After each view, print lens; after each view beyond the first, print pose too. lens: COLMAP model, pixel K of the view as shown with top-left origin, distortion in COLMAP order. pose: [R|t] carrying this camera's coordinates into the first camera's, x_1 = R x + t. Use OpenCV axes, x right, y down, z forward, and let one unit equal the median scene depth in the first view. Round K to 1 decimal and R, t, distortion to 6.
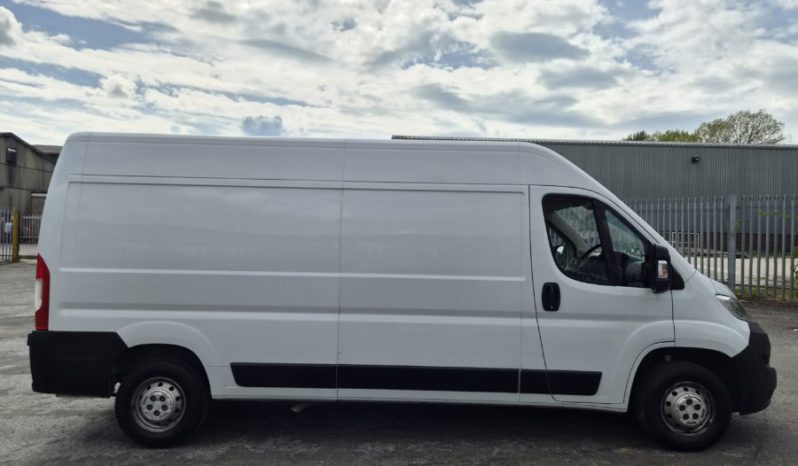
lens RADIAL K [[532.5, 0, 399.0], [0, 532.5, 233.0], [0, 0, 1]] dist [0.066064, -0.062010]
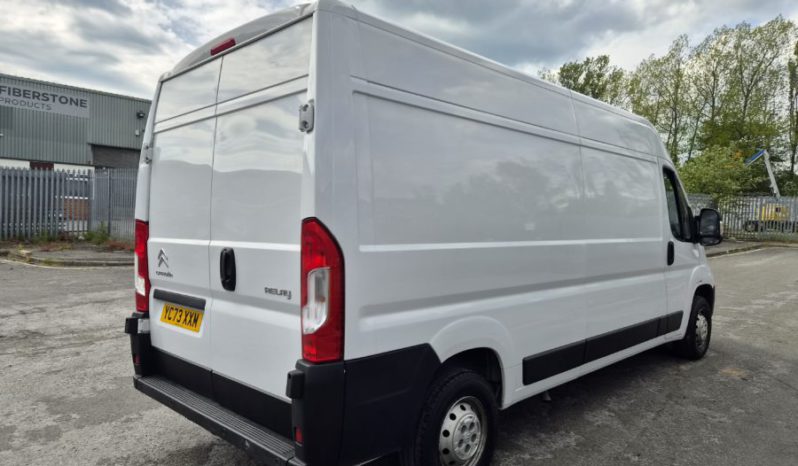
lens RADIAL K [[532.5, 0, 399.0], [0, 532.5, 233.0], [0, 0, 1]] dist [0.066064, -0.062010]
pose [[0.701002, -0.022241, 0.712812, -0.990819], [-0.013826, 0.998902, 0.044765, 0.027364], [-0.713025, -0.041236, 0.699925, 0.588246]]
